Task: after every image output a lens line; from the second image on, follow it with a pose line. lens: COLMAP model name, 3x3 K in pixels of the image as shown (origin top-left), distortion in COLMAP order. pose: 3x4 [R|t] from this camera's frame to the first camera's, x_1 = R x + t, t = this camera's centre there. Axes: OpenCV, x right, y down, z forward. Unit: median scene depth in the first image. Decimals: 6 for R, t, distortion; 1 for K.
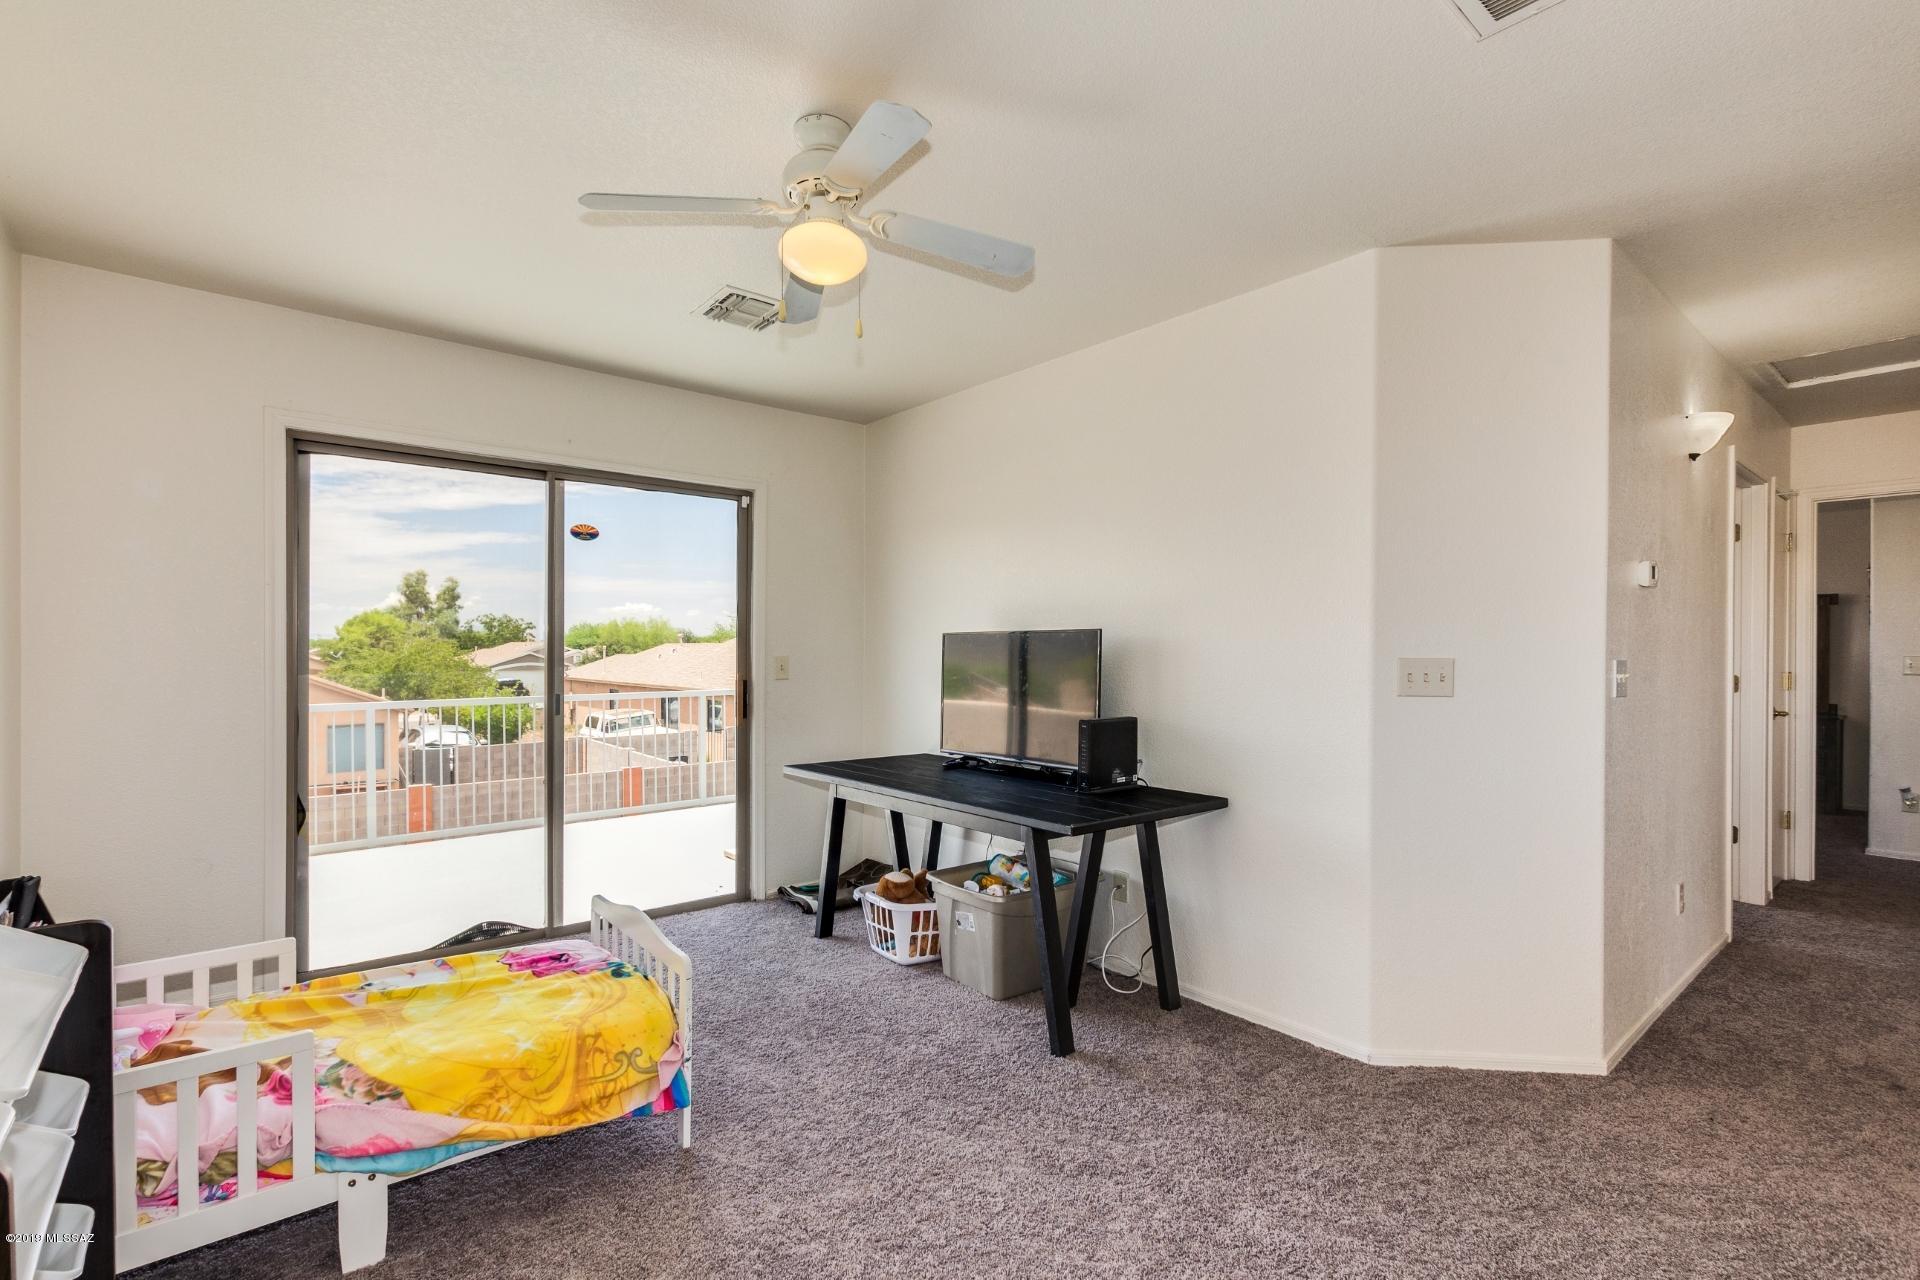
lens RADIAL K [[877.0, 0, 958.6], [0, 877.0, 636.4], [0, 0, 1]] dist [-0.000887, -0.000152]
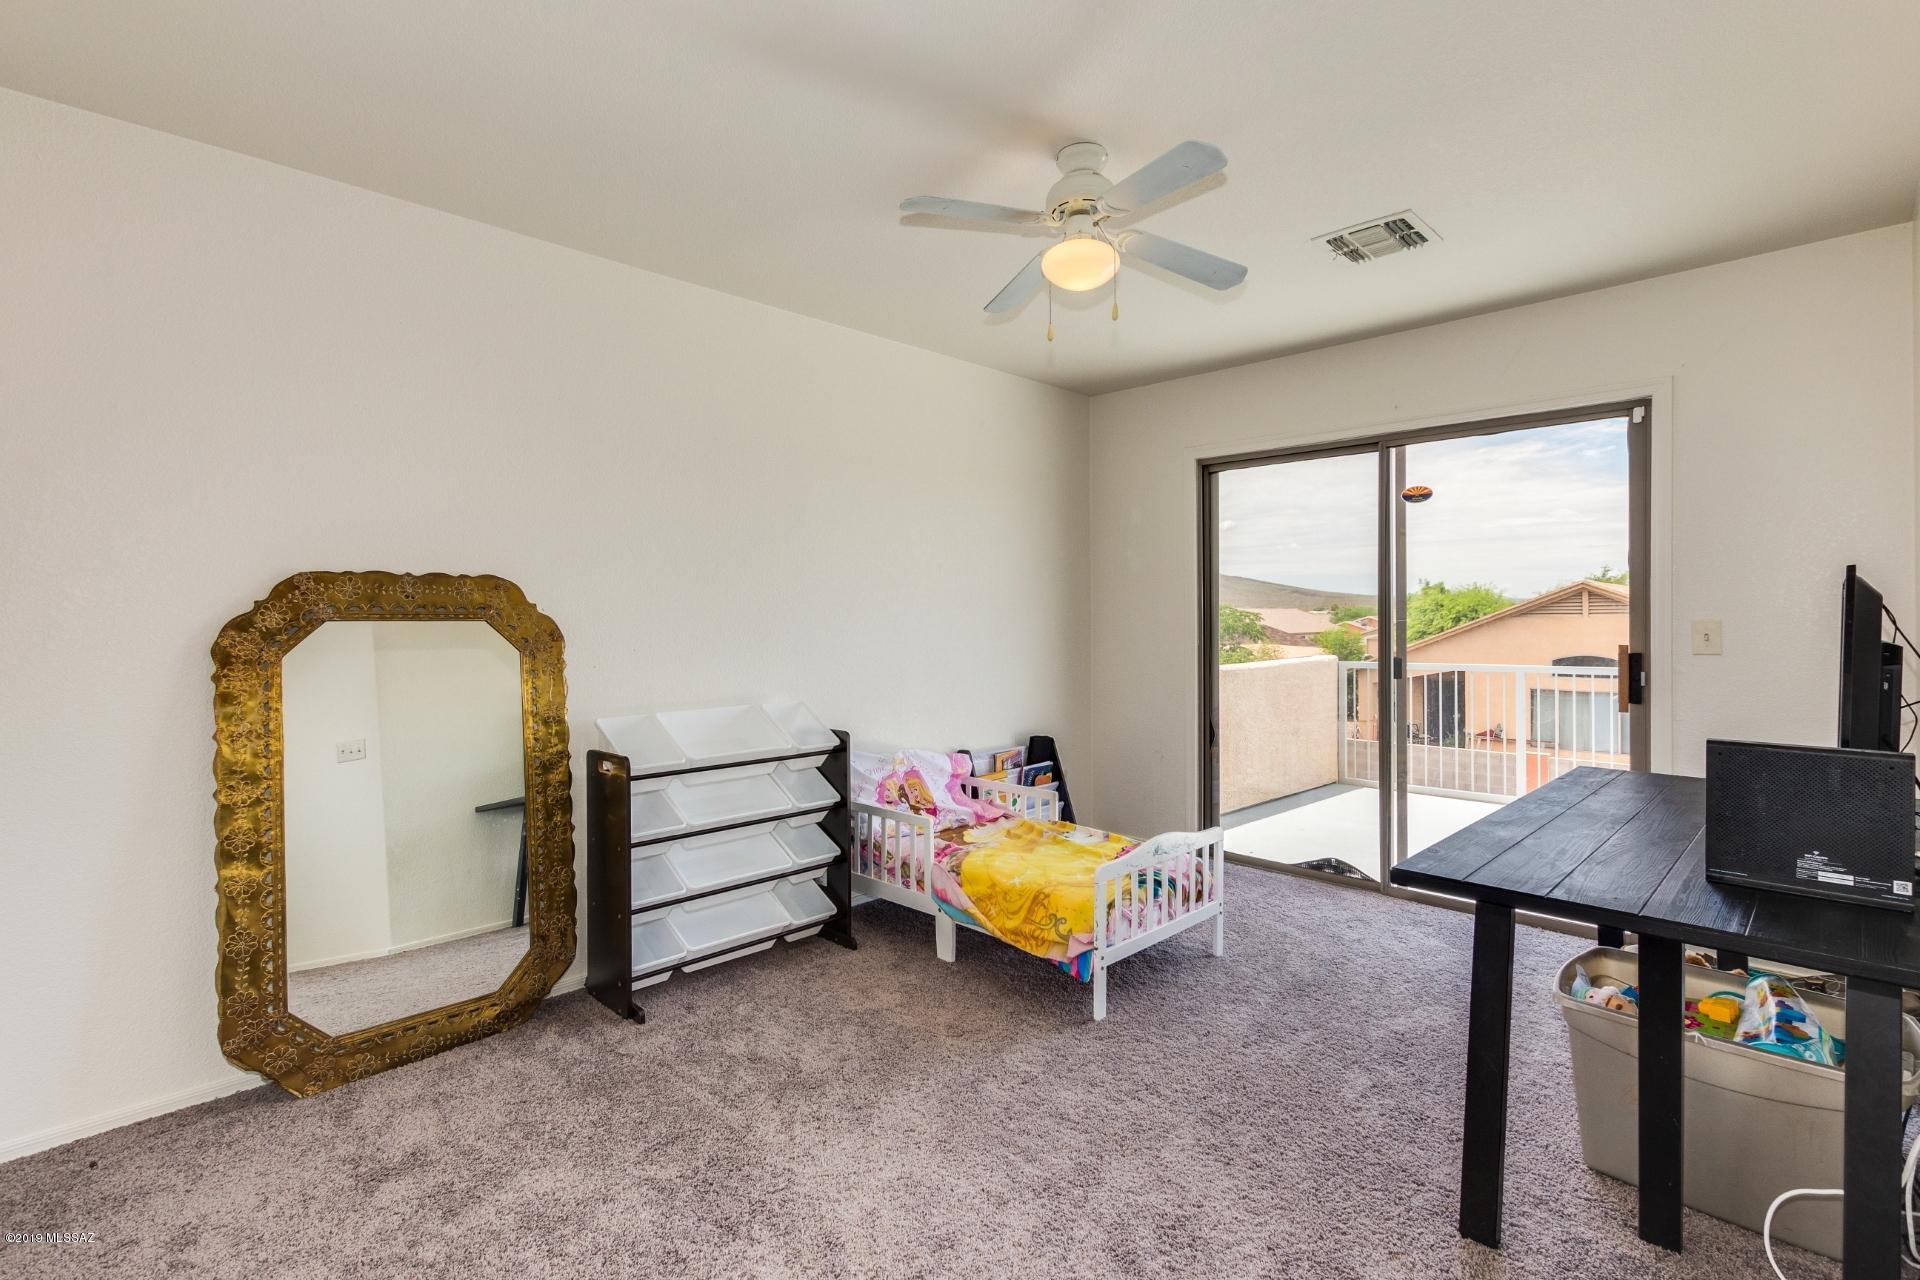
lens RADIAL K [[877.0, 0, 958.1], [0, 877.0, 643.1], [0, 0, 1]] dist [-0.000887, -0.000152]
pose [[0.091286, 0.020409, -0.995616, 0.915134], [0.014001, 0.999665, 0.021775, 0.031125], [0.995726, -0.015928, 0.090969, 0.737906]]
